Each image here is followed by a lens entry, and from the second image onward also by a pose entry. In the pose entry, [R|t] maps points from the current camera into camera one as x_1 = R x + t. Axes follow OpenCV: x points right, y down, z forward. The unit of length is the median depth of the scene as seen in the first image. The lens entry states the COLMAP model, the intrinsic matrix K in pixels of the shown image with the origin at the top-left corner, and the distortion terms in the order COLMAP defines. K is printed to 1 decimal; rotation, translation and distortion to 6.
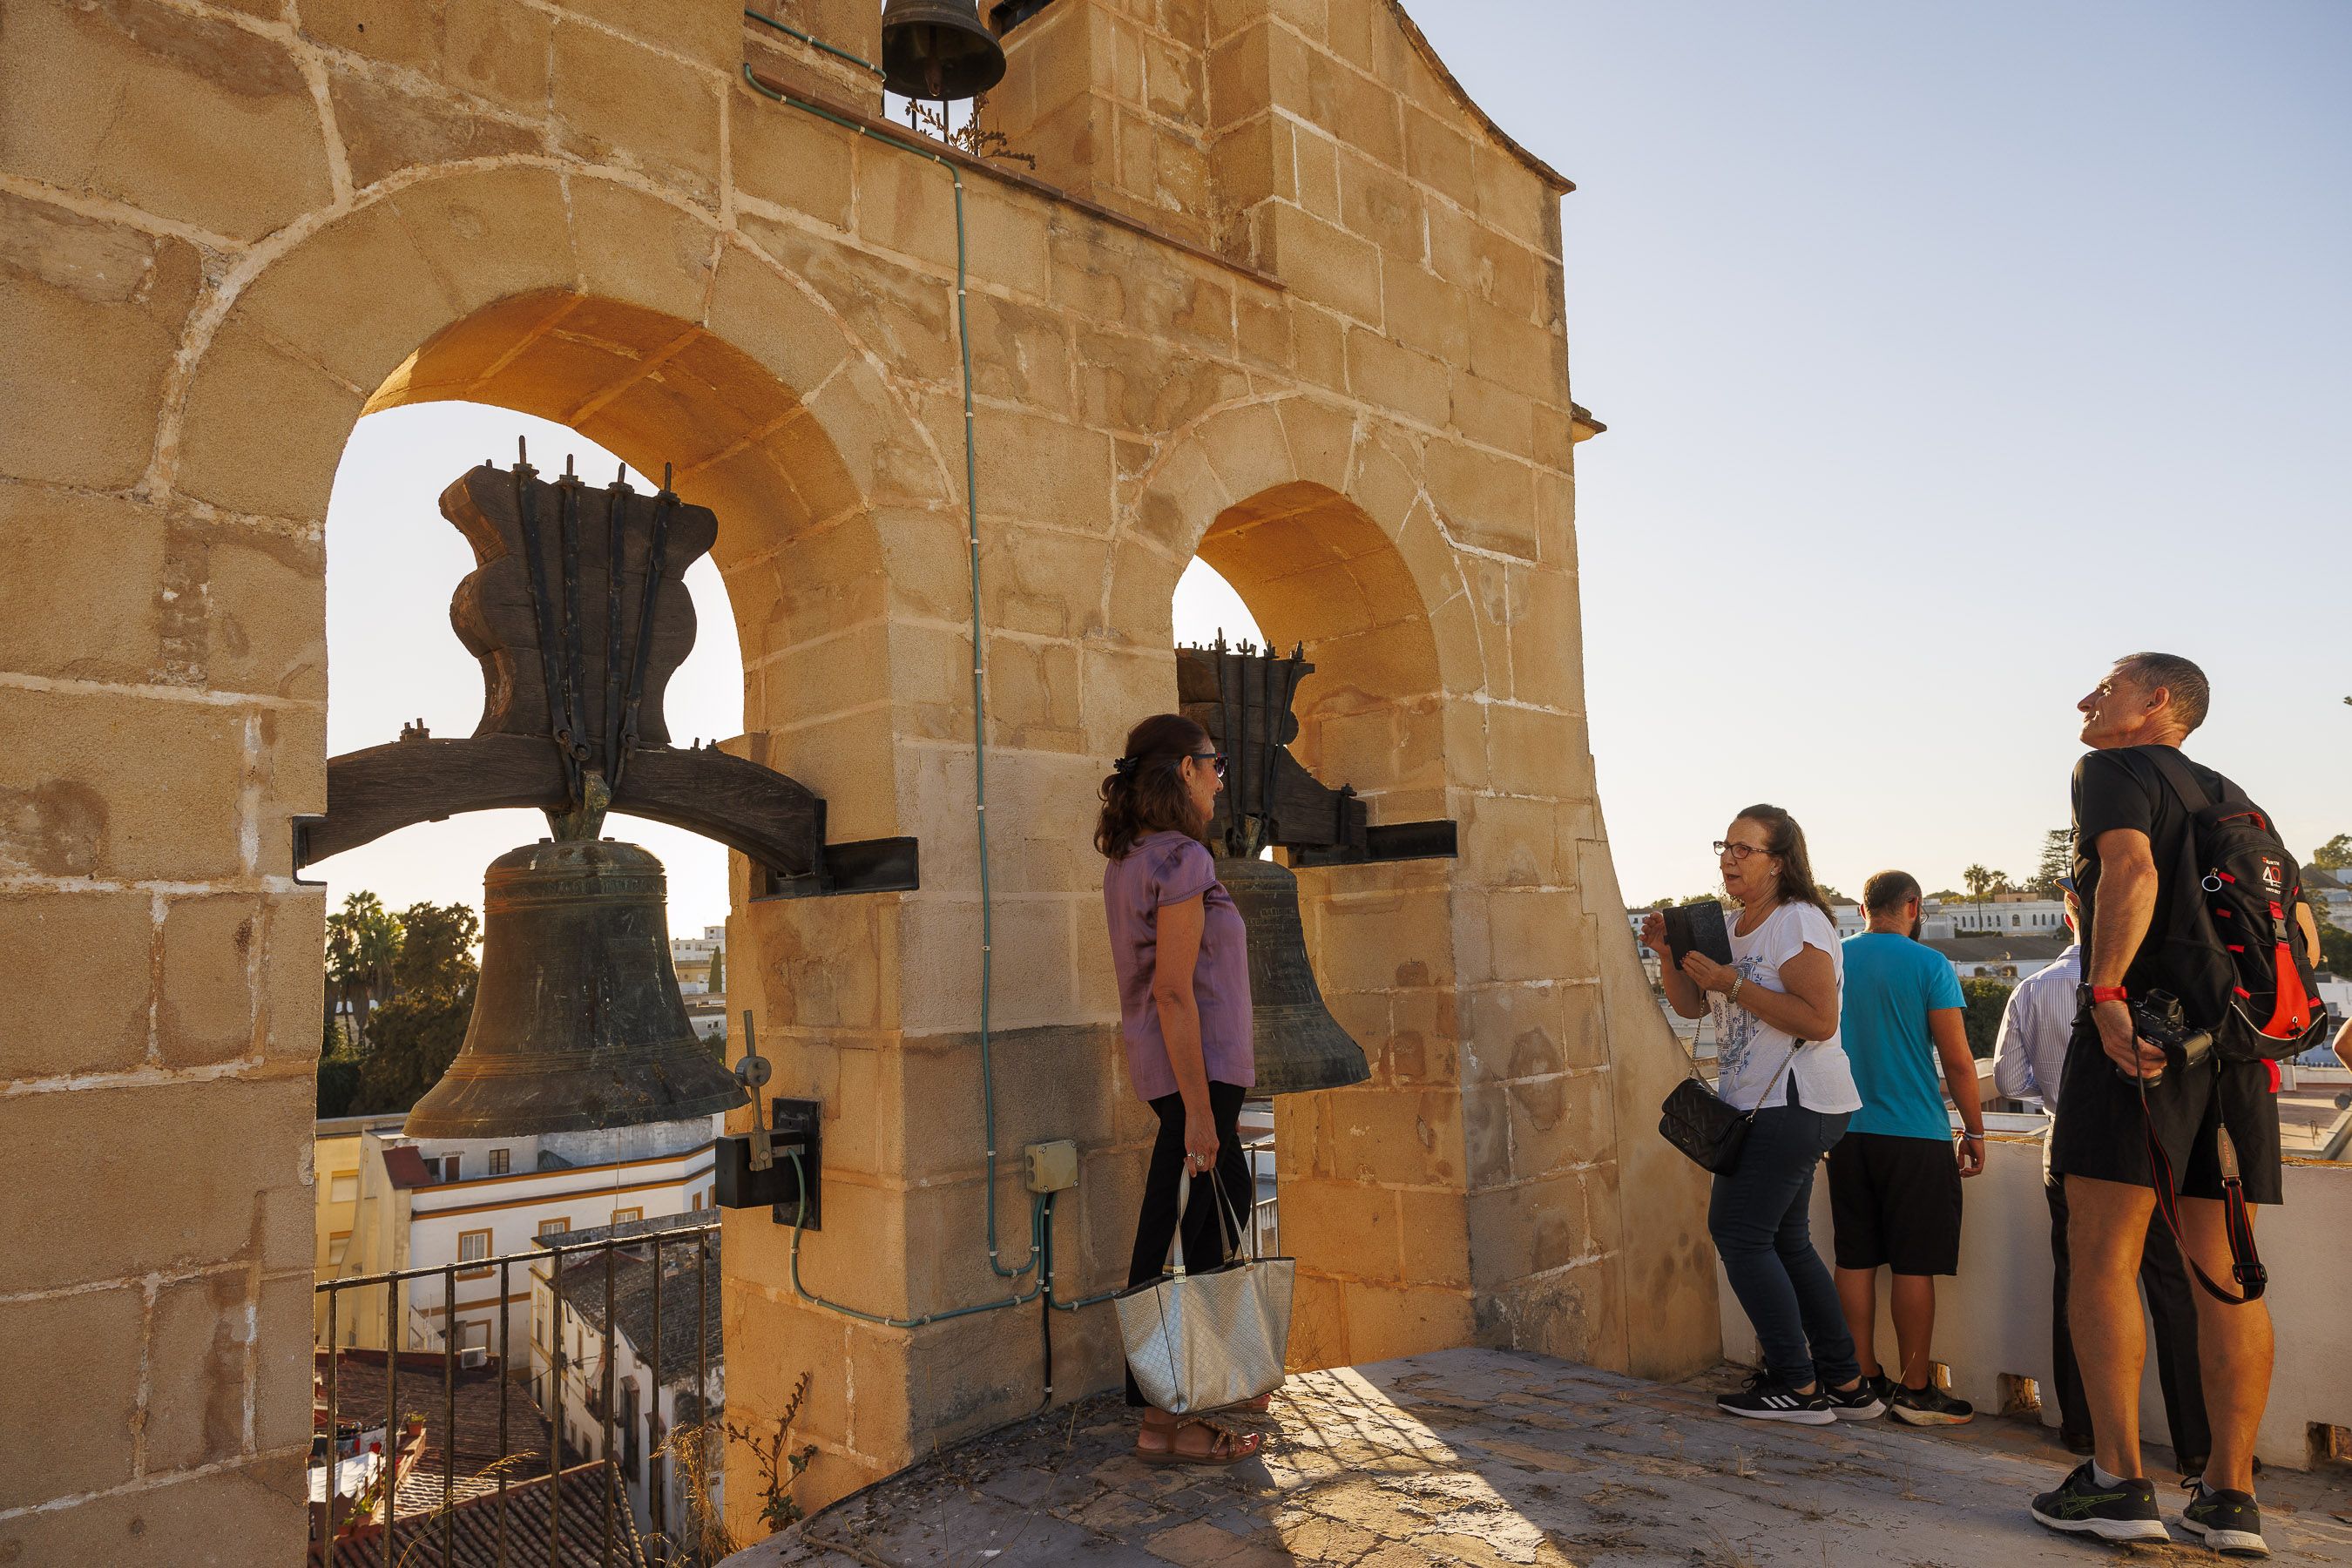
lens RADIAL K [[1566.1, 0, 1171.2], [0, 1566.1, 787.4], [0, 0, 1]] dist [-0.003287, 0.001968]
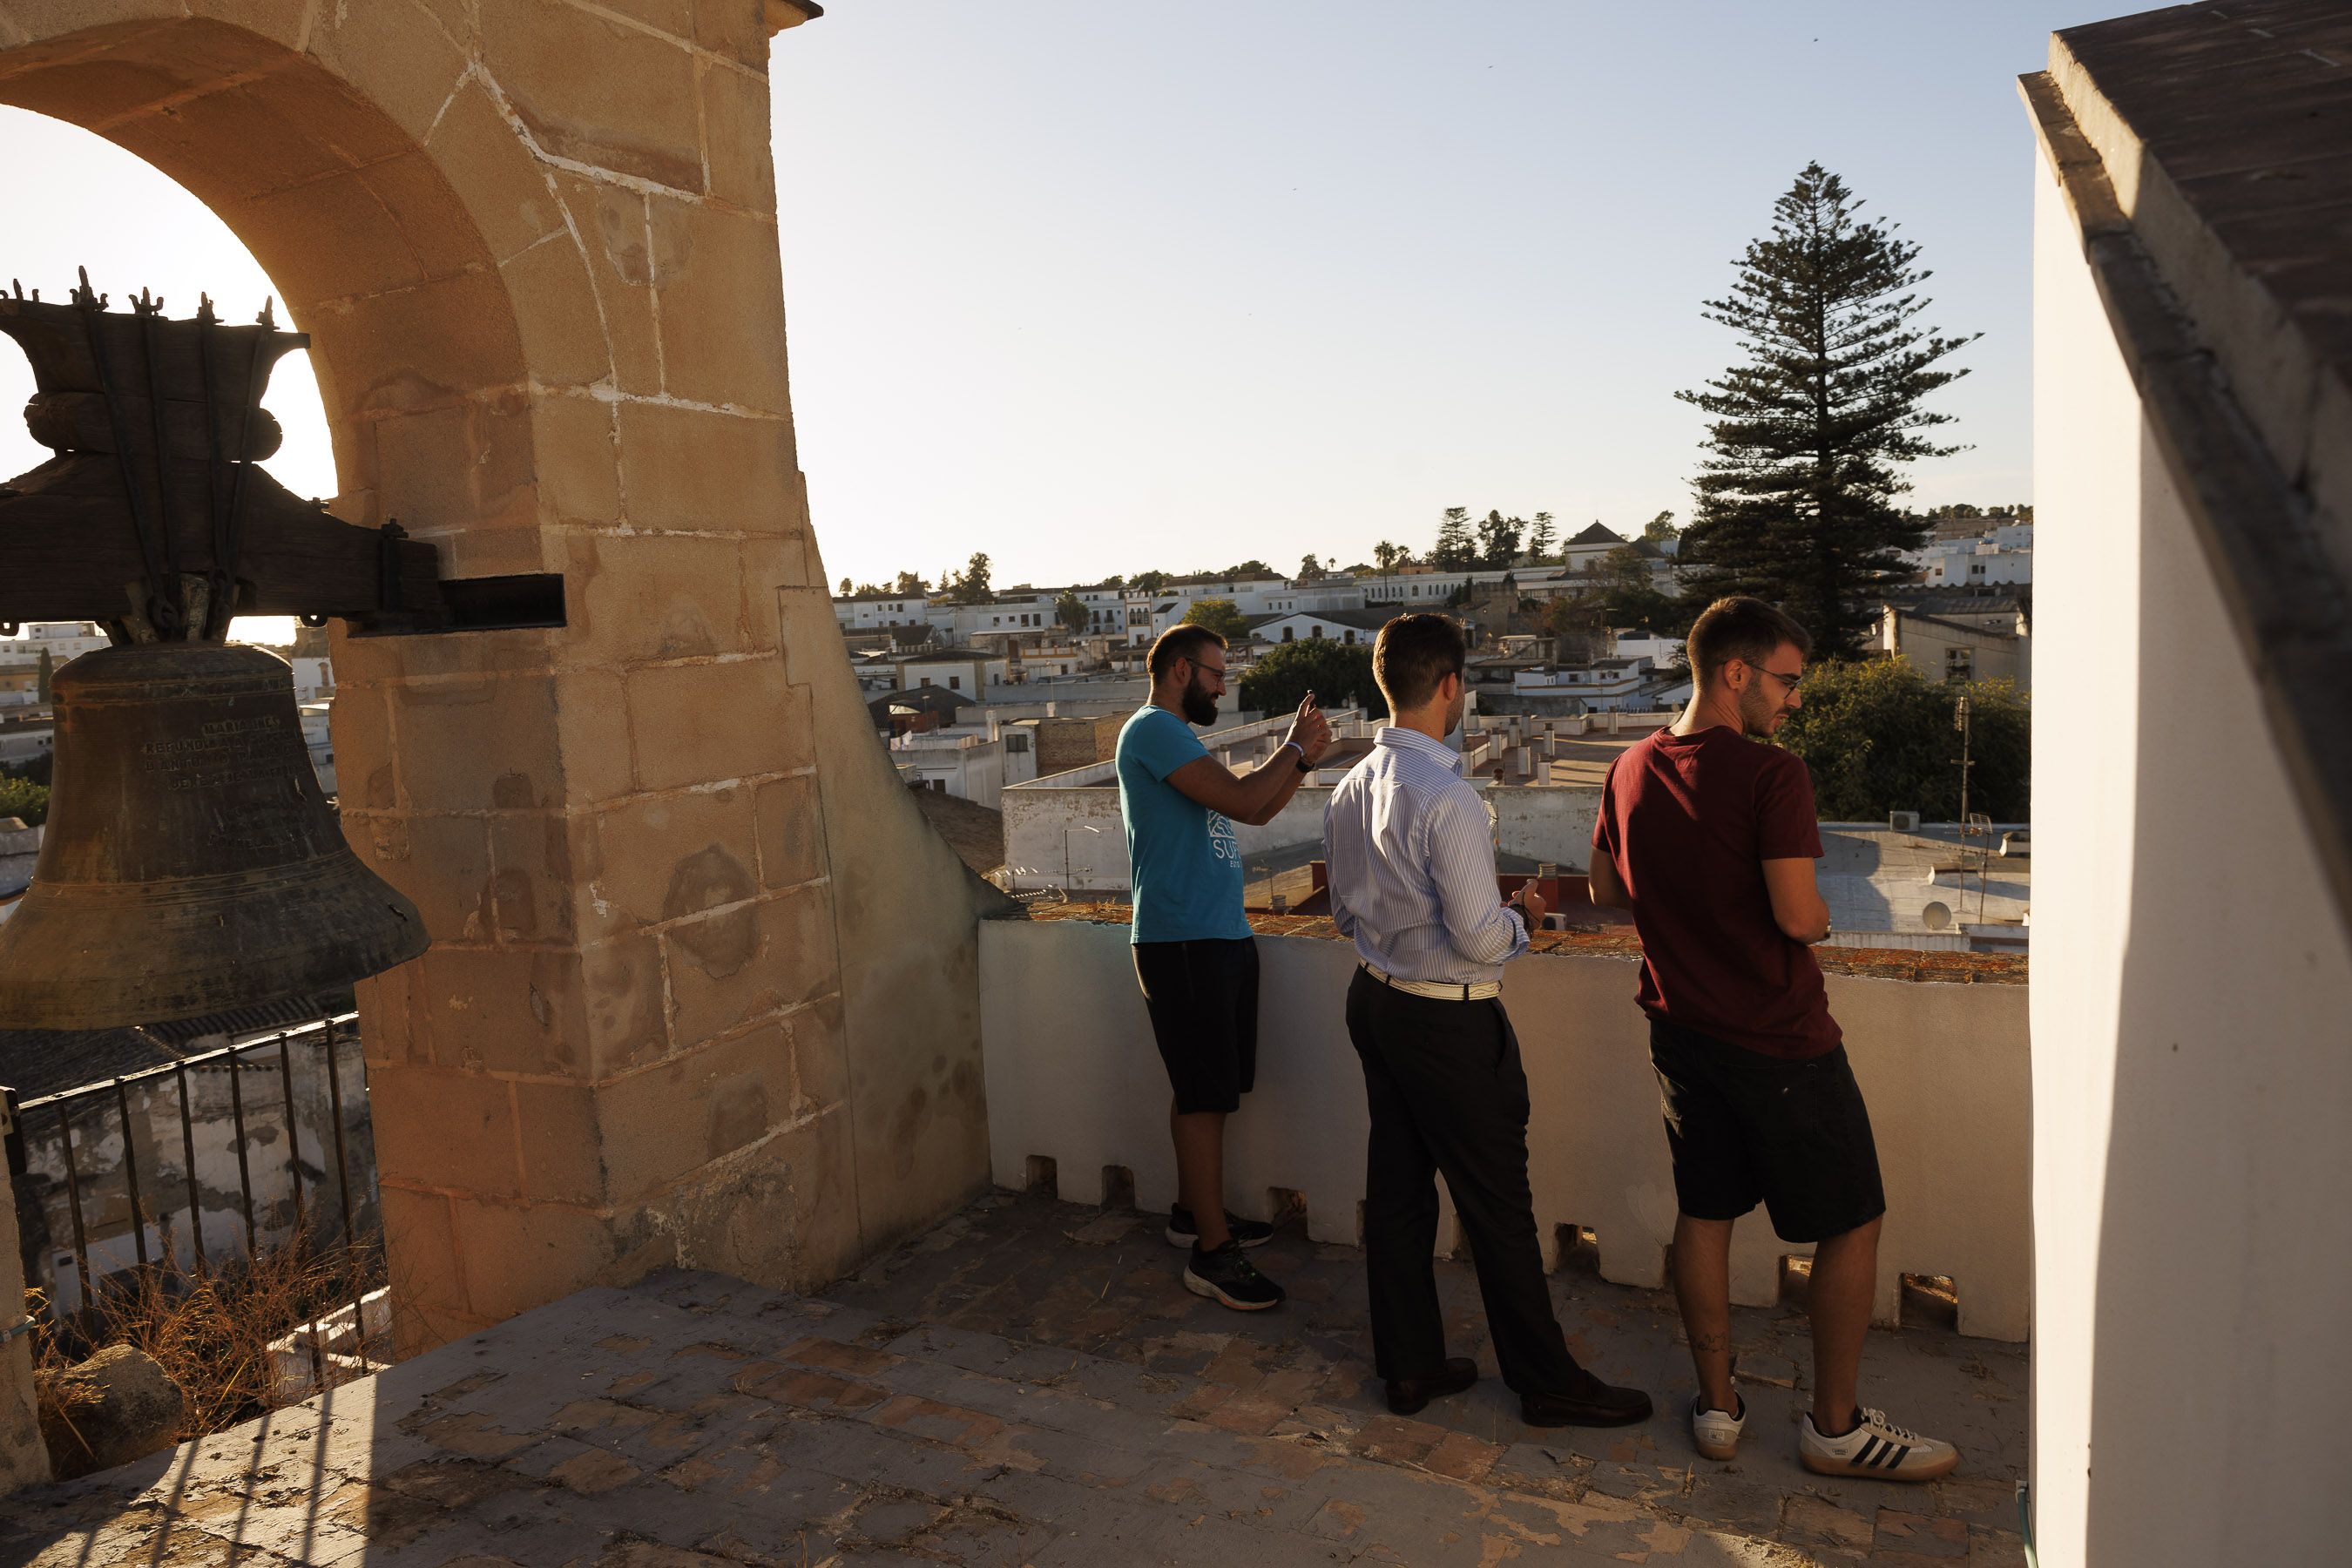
lens RADIAL K [[1572.7, 0, 1161.5], [0, 1572.7, 777.7], [0, 0, 1]] dist [0.000393, 0.001942]
pose [[0.944285, -0.055400, 0.324433, 0.202864], [-0.009055, 0.980986, 0.193869, -0.028082], [-0.329004, -0.186005, 0.925829, 0.246035]]
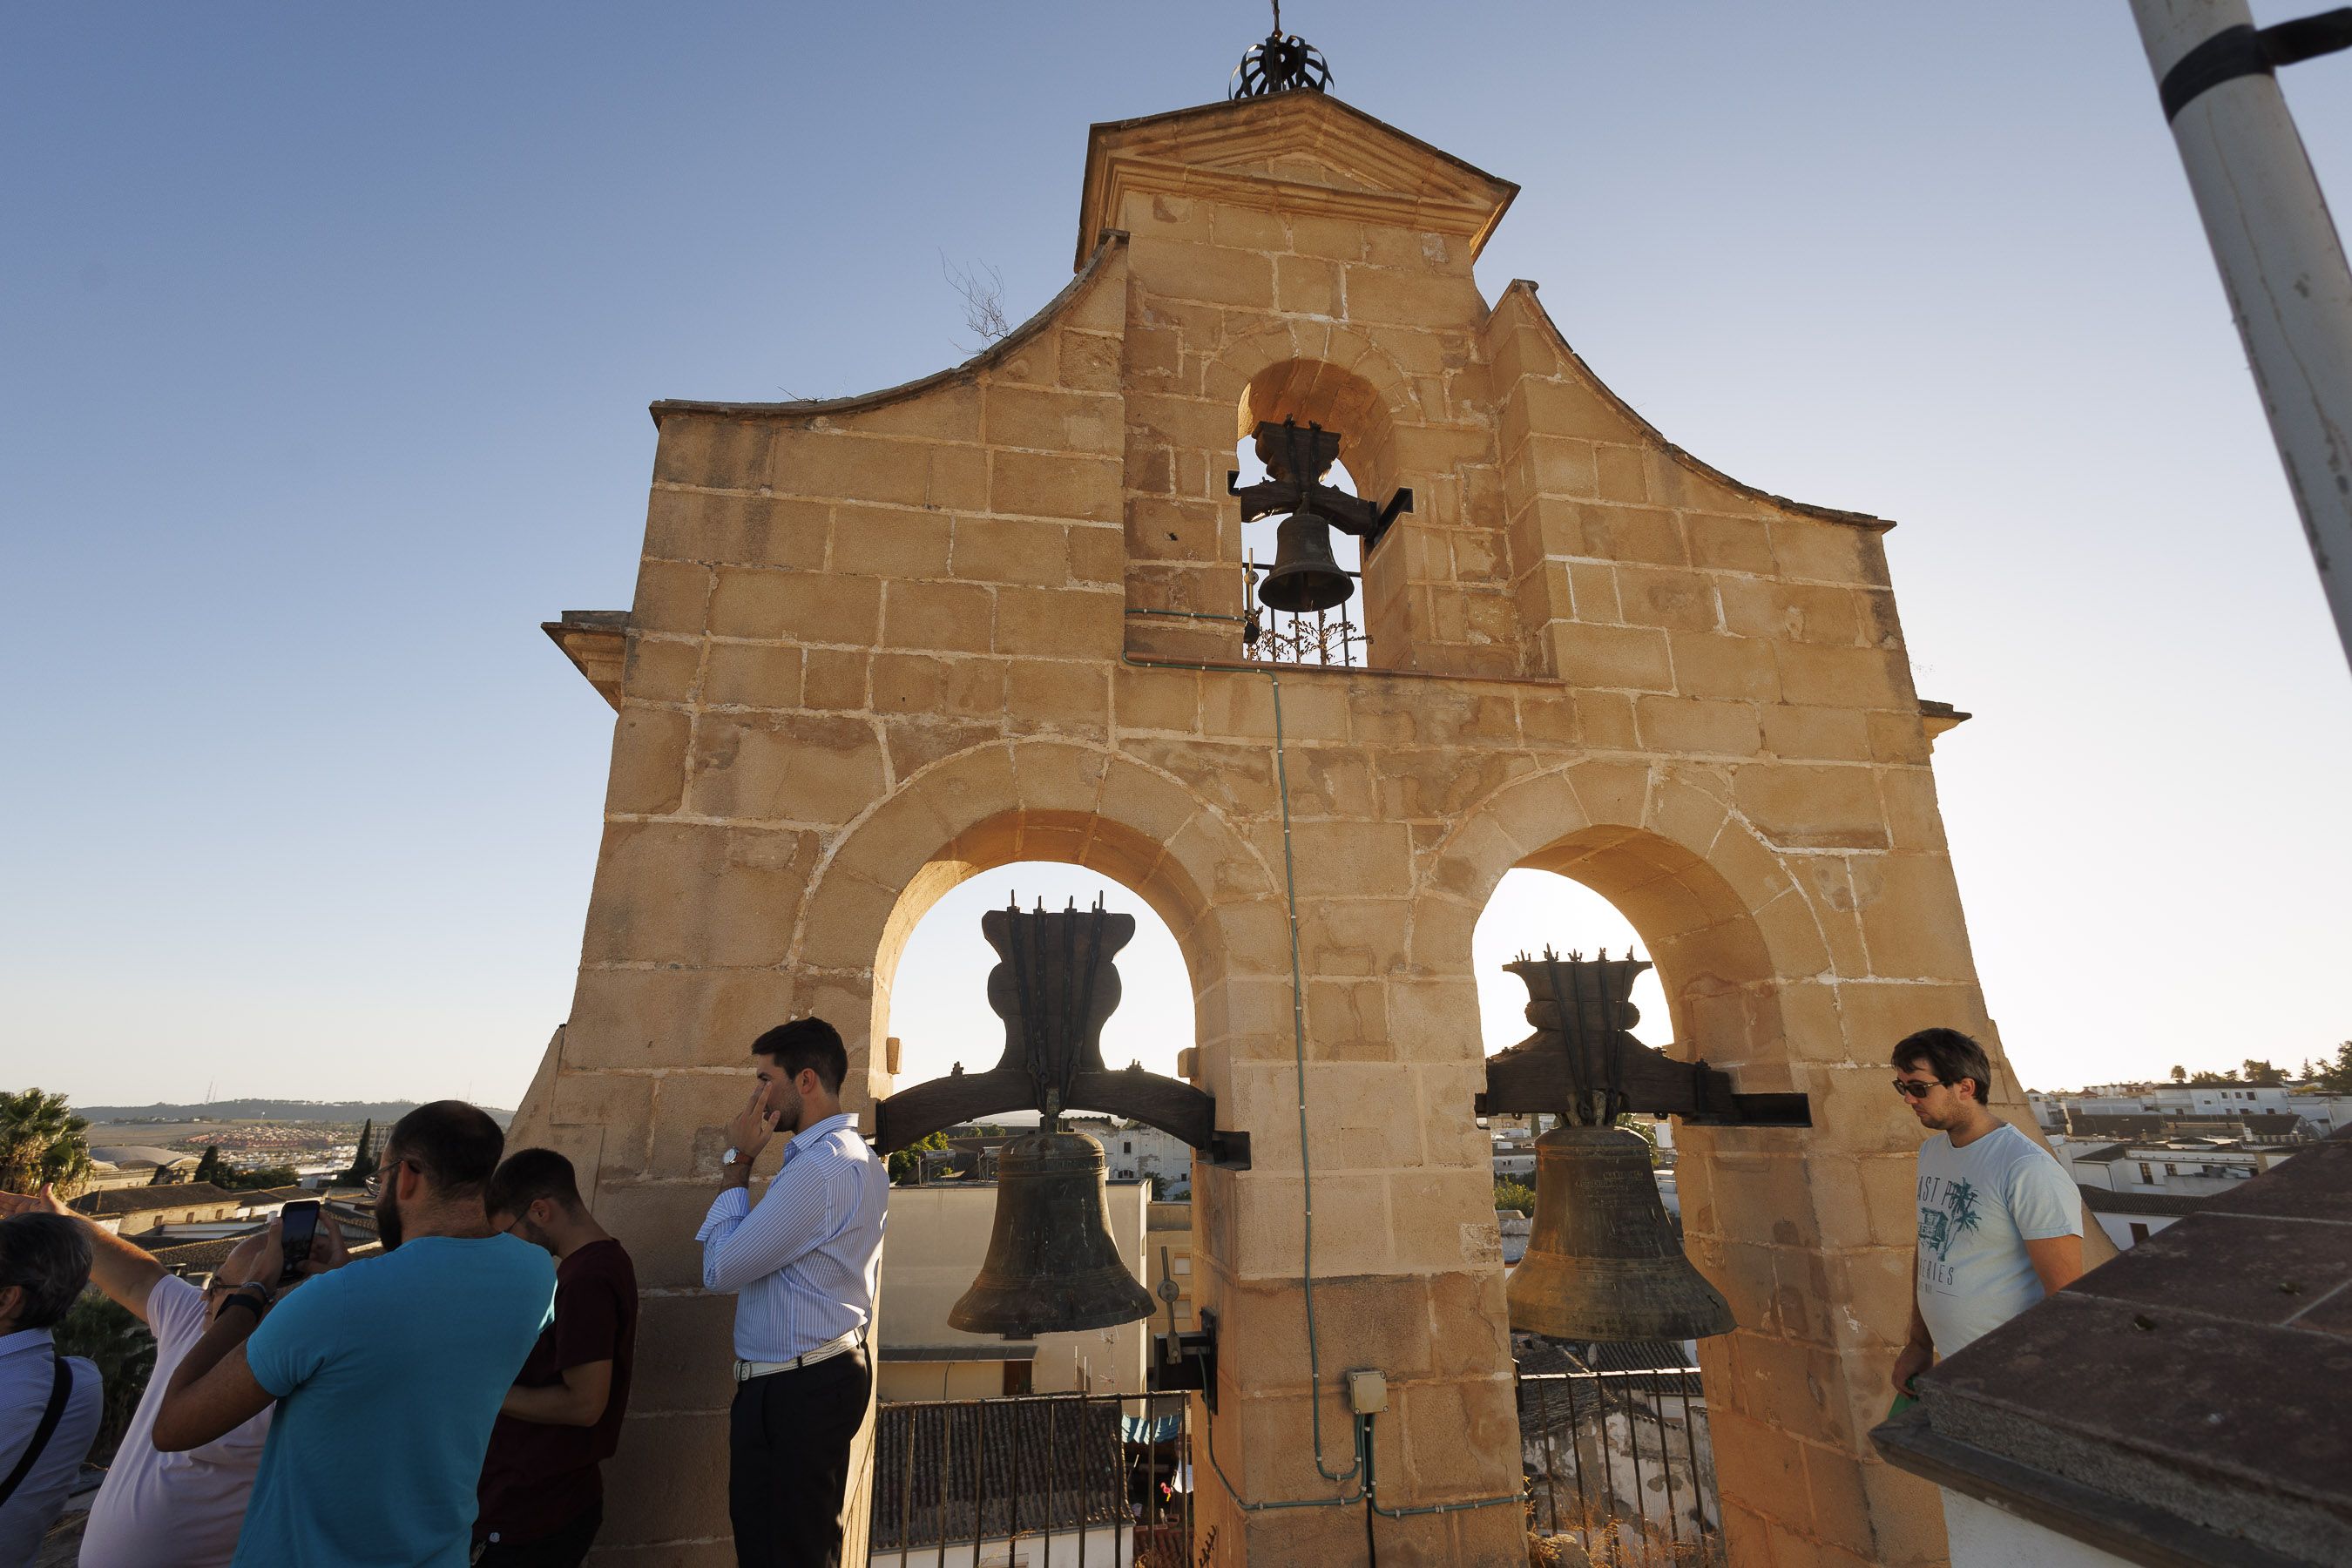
lens RADIAL K [[1073.8, 0, 1170.0], [0, 1073.8, 784.5], [0, 0, 1]] dist [0.006316, -0.000291]
pose [[0.827644, -0.142776, -0.542790, 0.257219], [0.040541, 0.979784, -0.195907, -0.064410], [0.559788, 0.140135, 0.816700, 0.070839]]
